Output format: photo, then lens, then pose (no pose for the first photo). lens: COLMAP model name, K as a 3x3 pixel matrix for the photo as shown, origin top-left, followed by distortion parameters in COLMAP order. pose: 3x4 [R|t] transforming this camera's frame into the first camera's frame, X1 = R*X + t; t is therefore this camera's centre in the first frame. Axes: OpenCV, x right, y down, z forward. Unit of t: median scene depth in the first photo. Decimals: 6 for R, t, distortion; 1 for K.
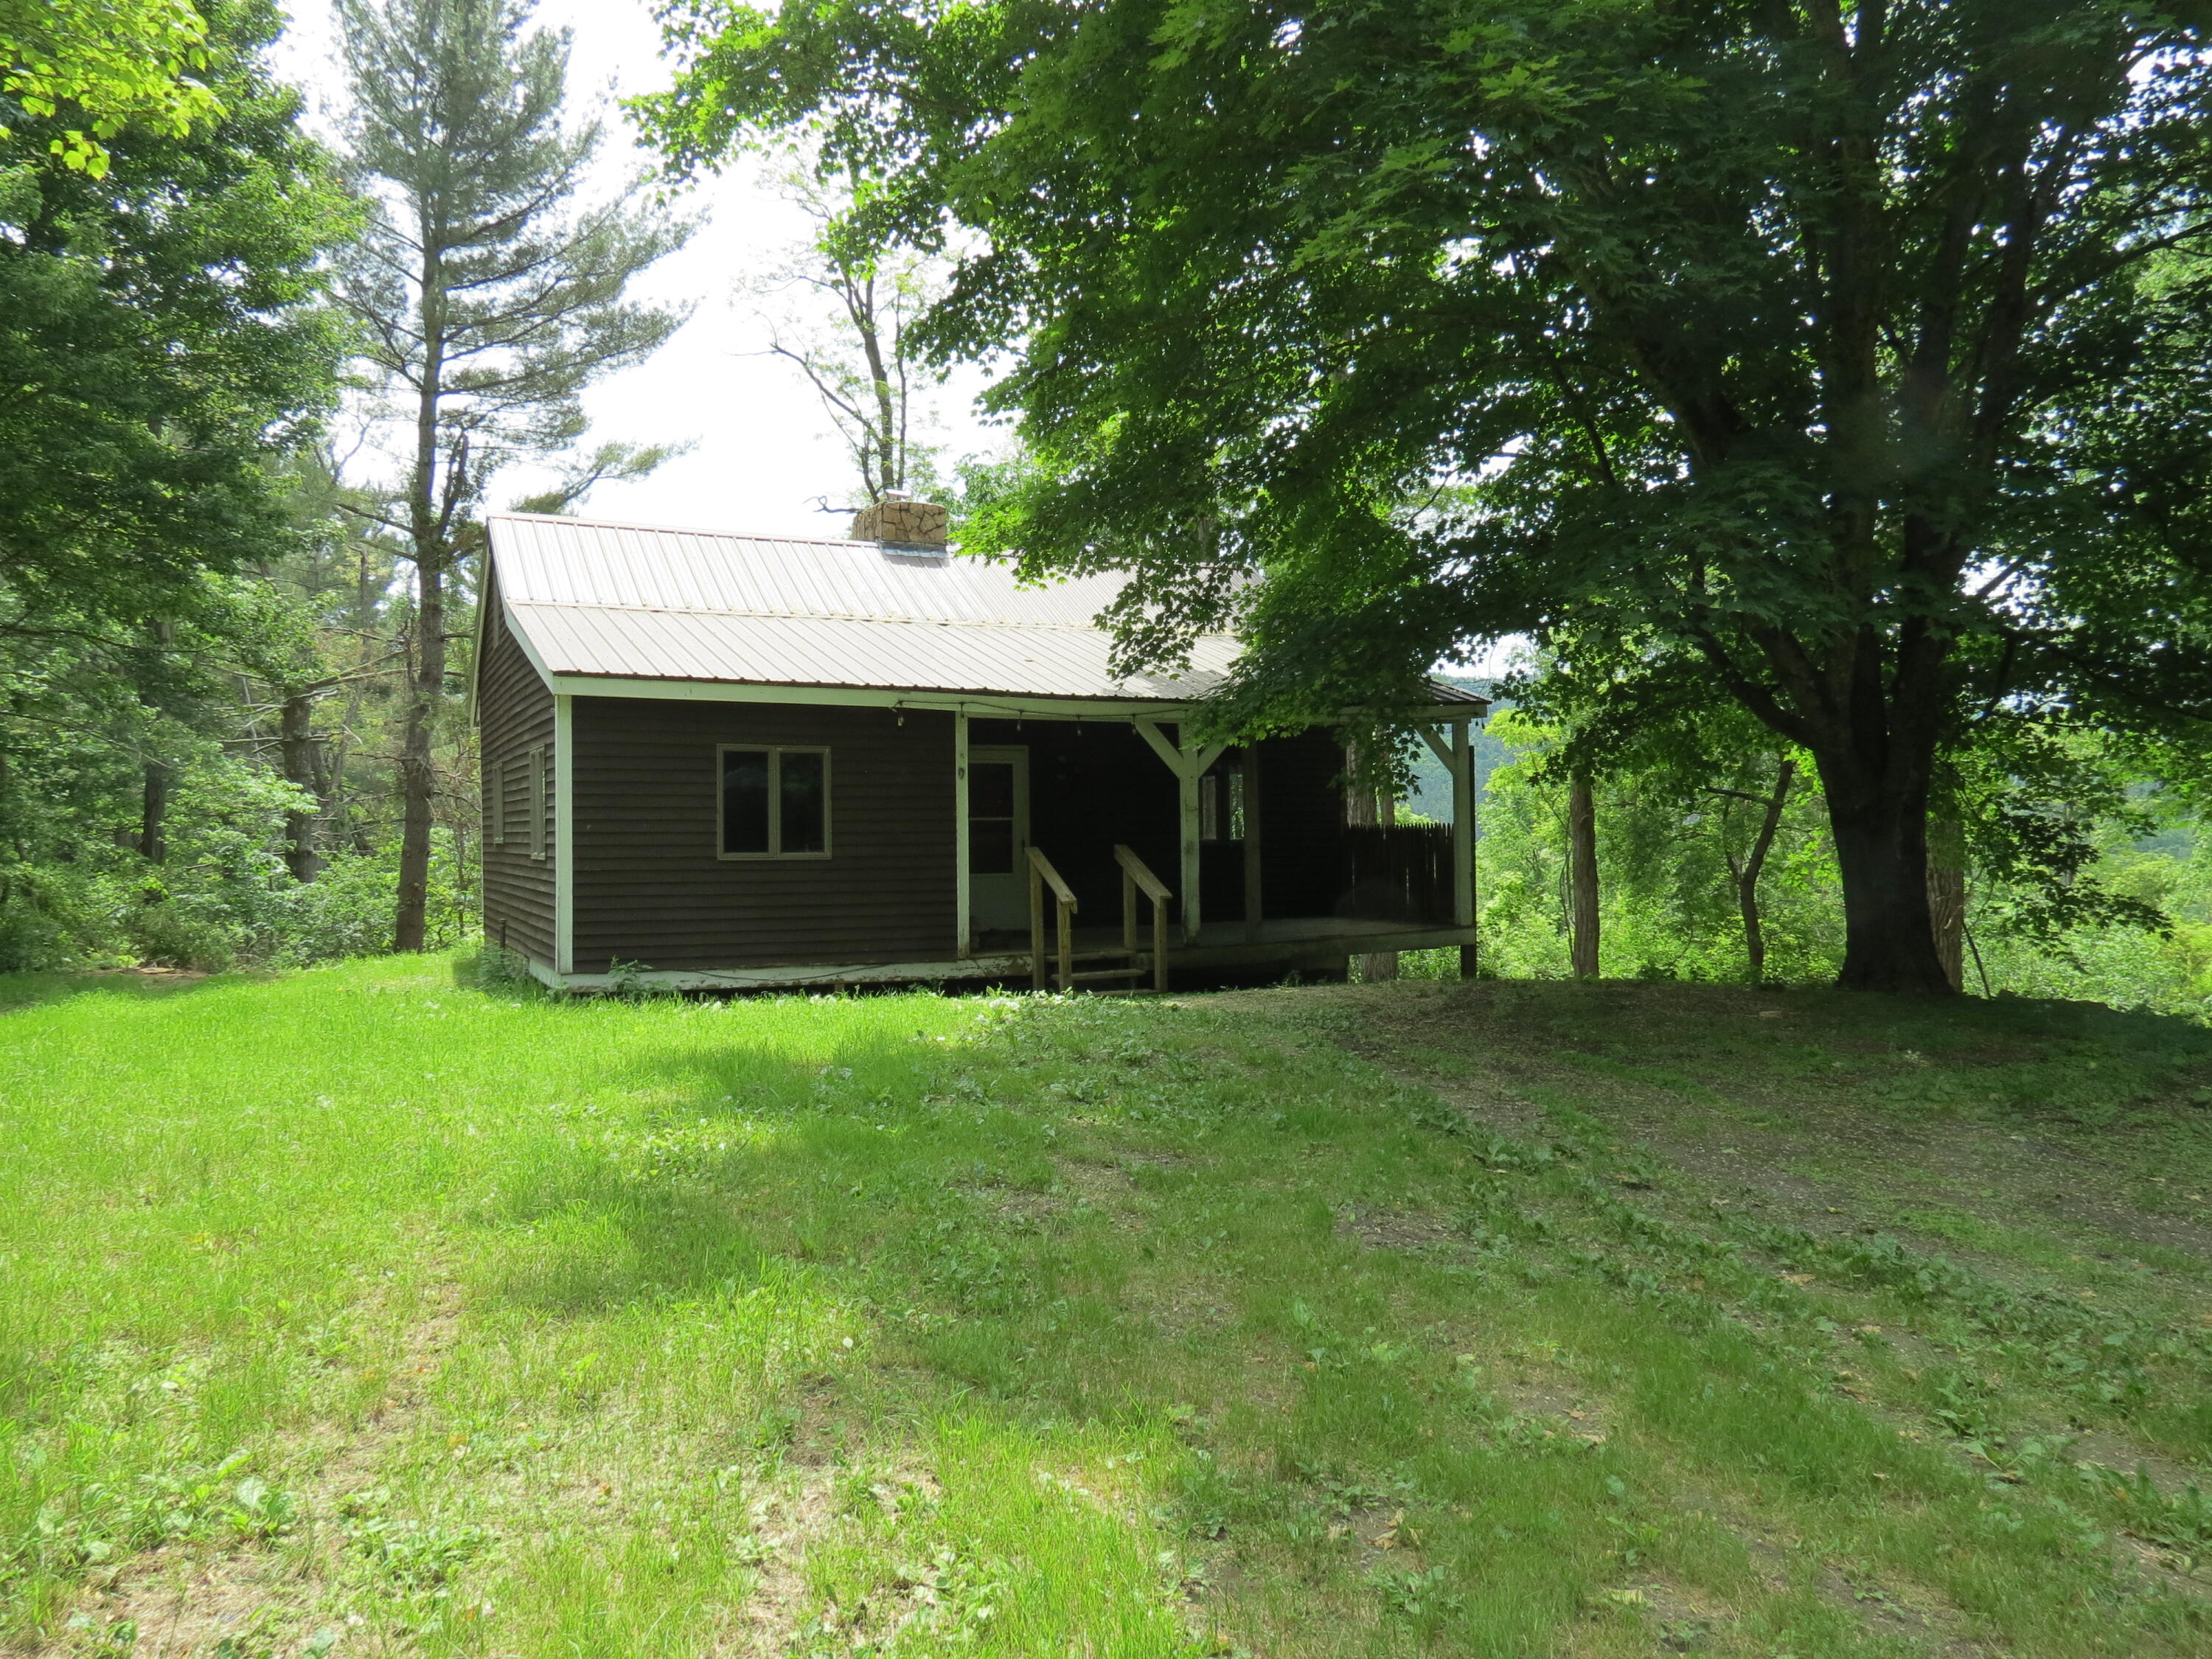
lens RADIAL K [[1543.5, 0, 1108.9], [0, 1543.5, 843.2], [0, 0, 1]] dist [-0.028768, 0.008881]
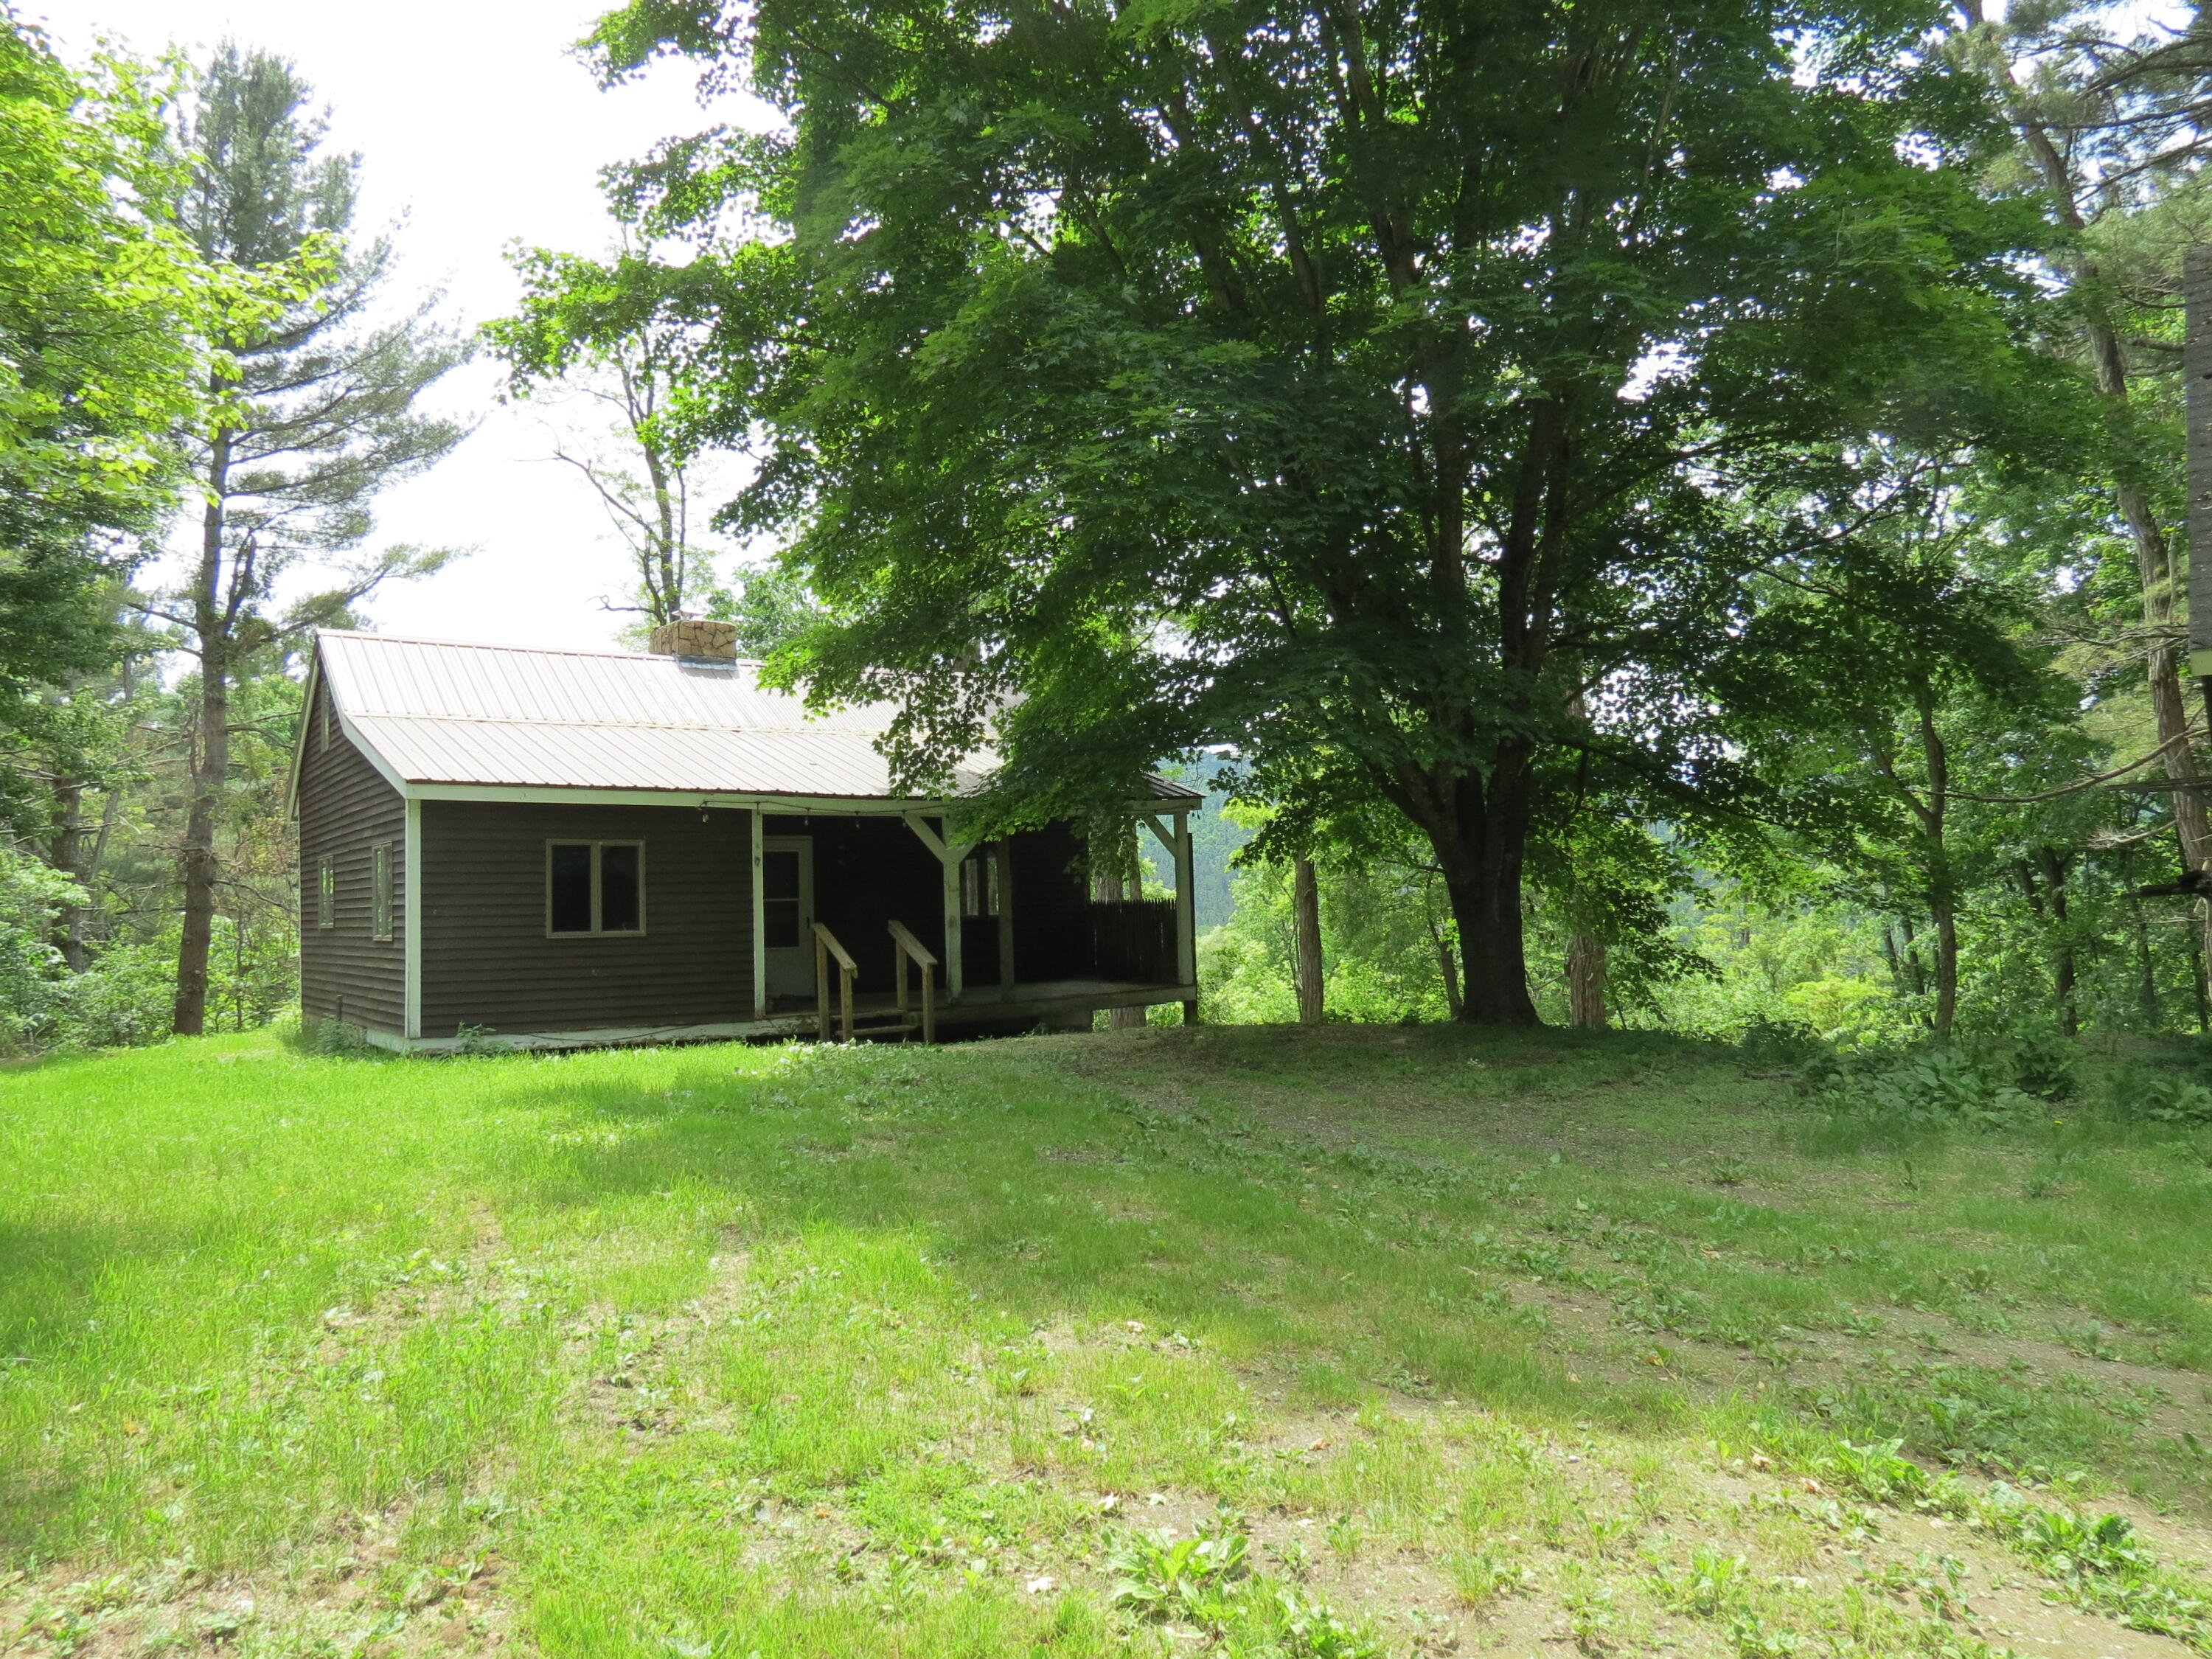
lens RADIAL K [[1543.5, 0, 1107.4], [0, 1543.5, 842.8], [0, 0, 1]] dist [-0.028768, 0.008881]
pose [[0.989232, -0.008734, 0.146096, -0.002305], [0.016123, 0.998646, -0.049466, 0.002364], [-0.145466, 0.051289, 0.988033, -0.173595]]
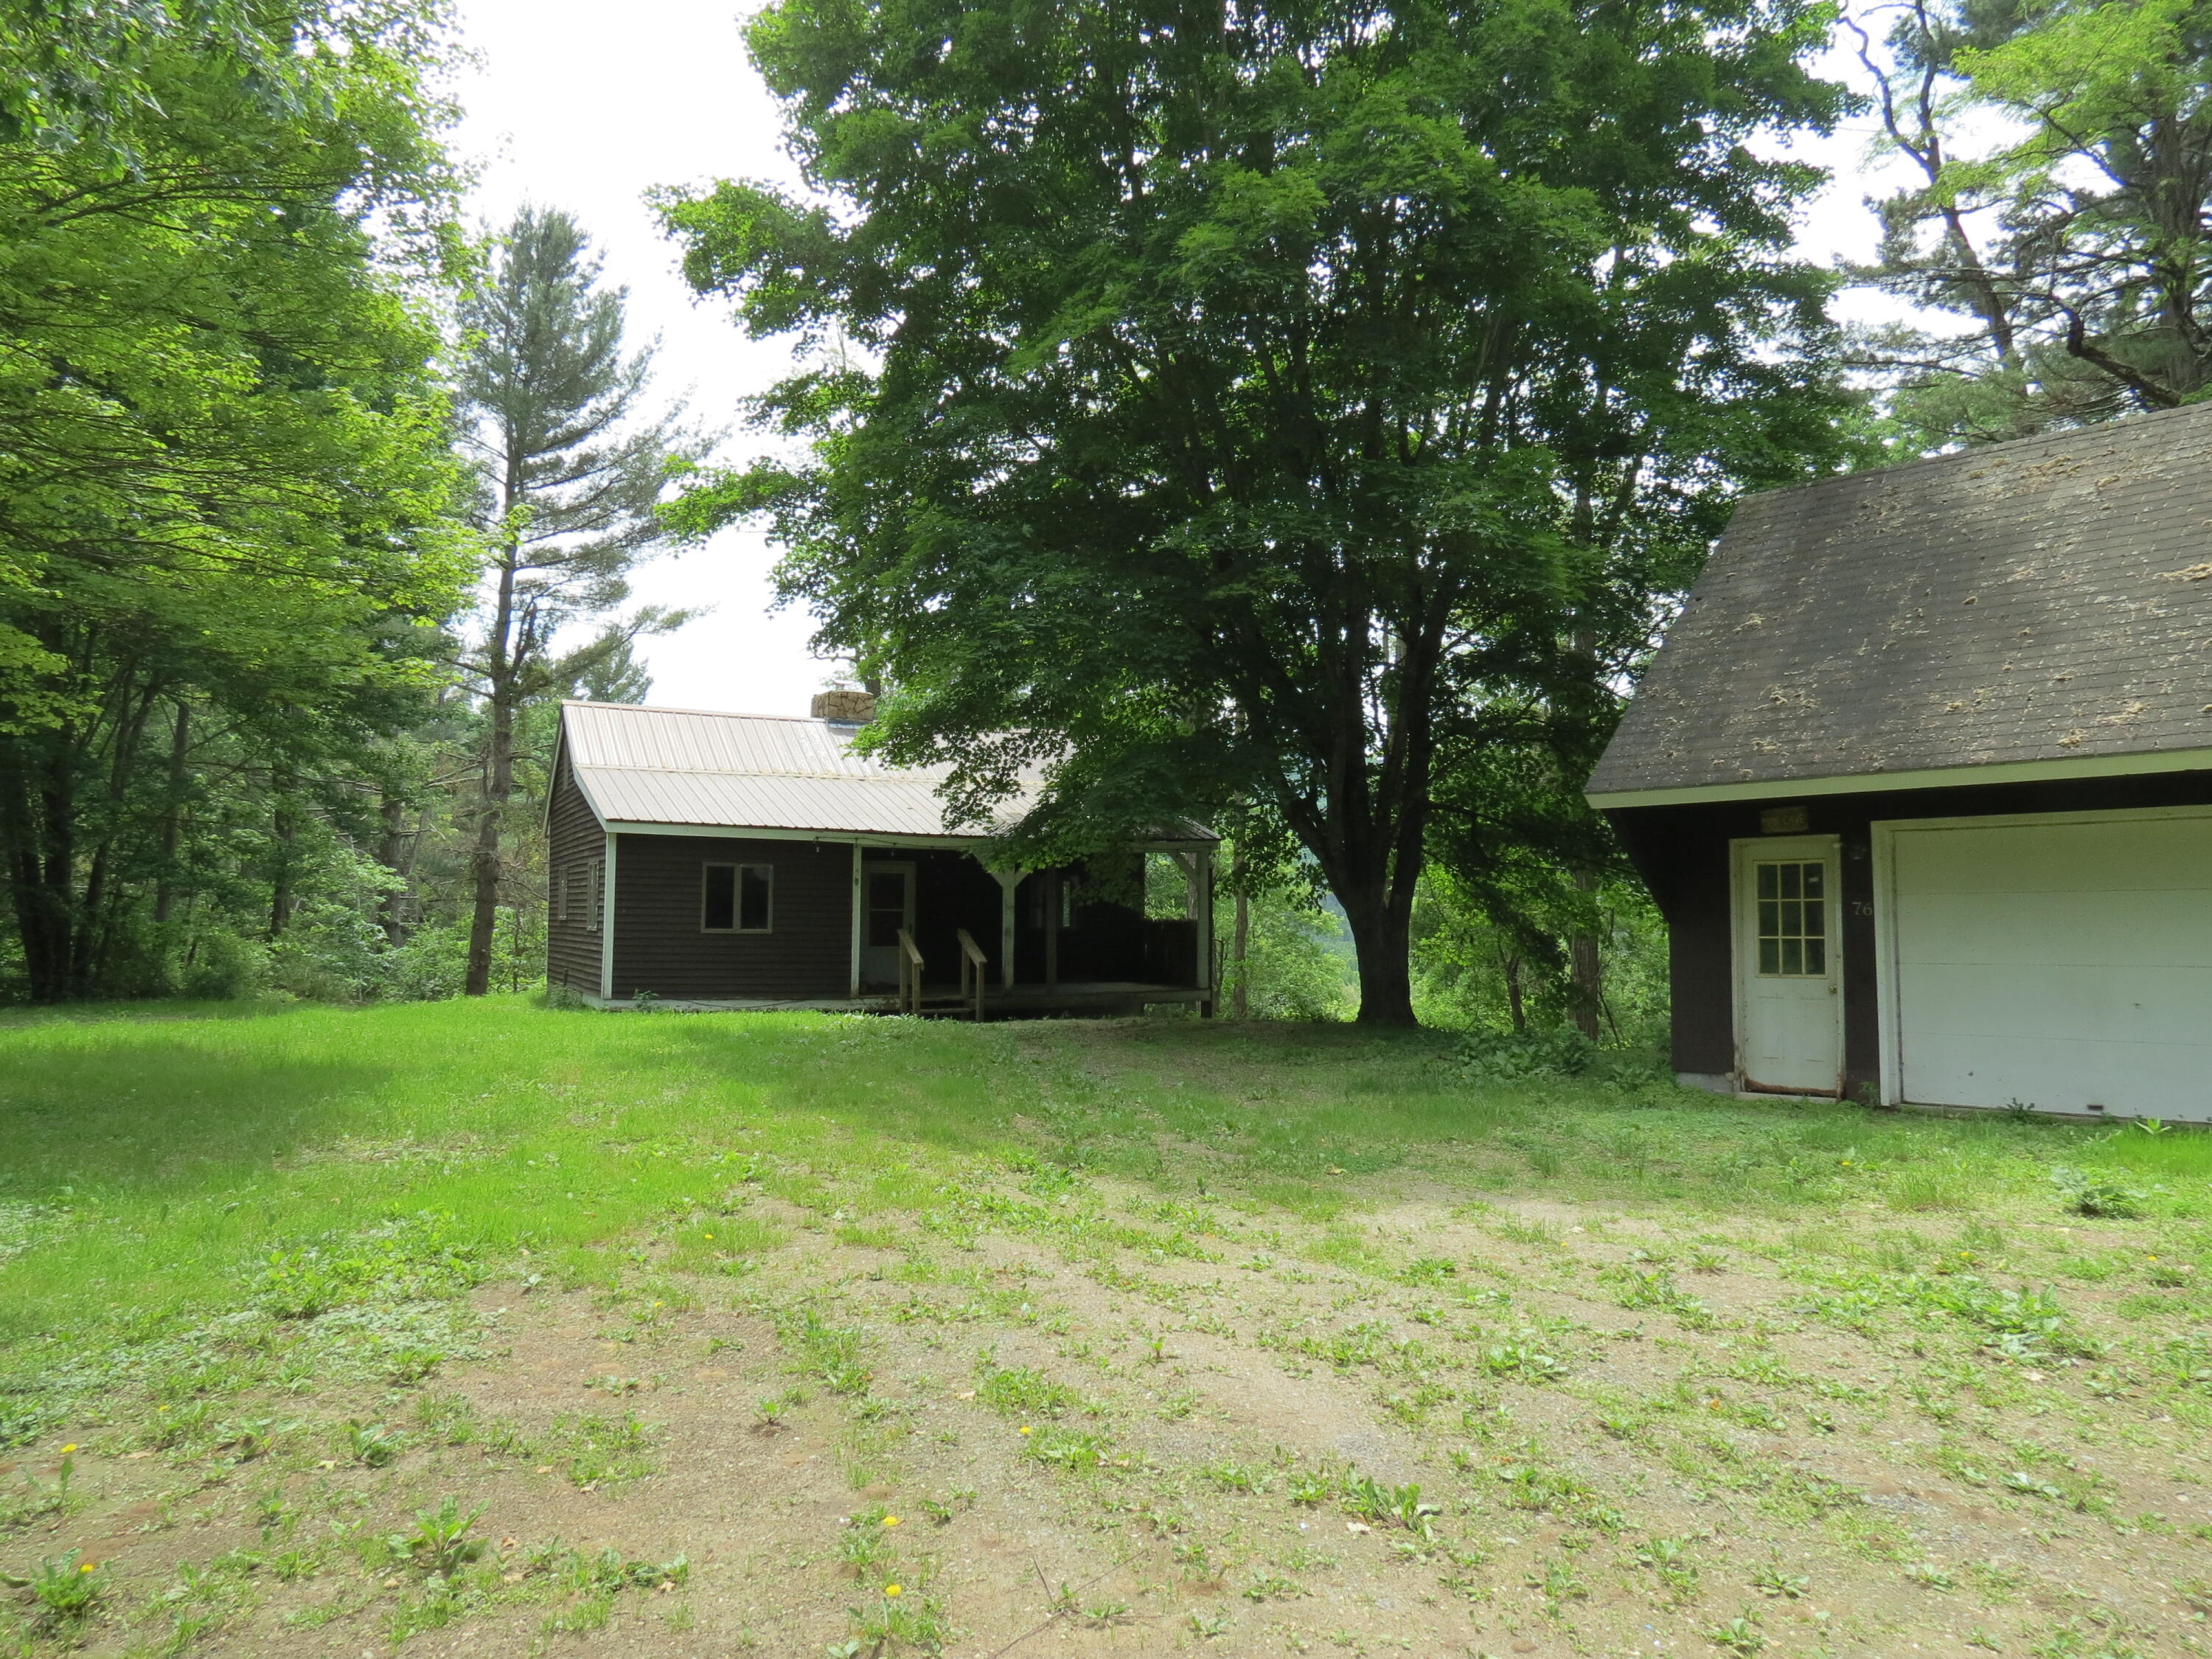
lens RADIAL K [[1543.5, 0, 1119.8], [0, 1543.5, 851.7], [0, 0, 1]] dist [-0.028768, 0.008881]
pose [[0.999772, 0.018977, -0.009780, 0.163629], [-0.019452, 0.998508, -0.051029, -0.000240], [0.008797, 0.051207, 0.998649, -0.507478]]
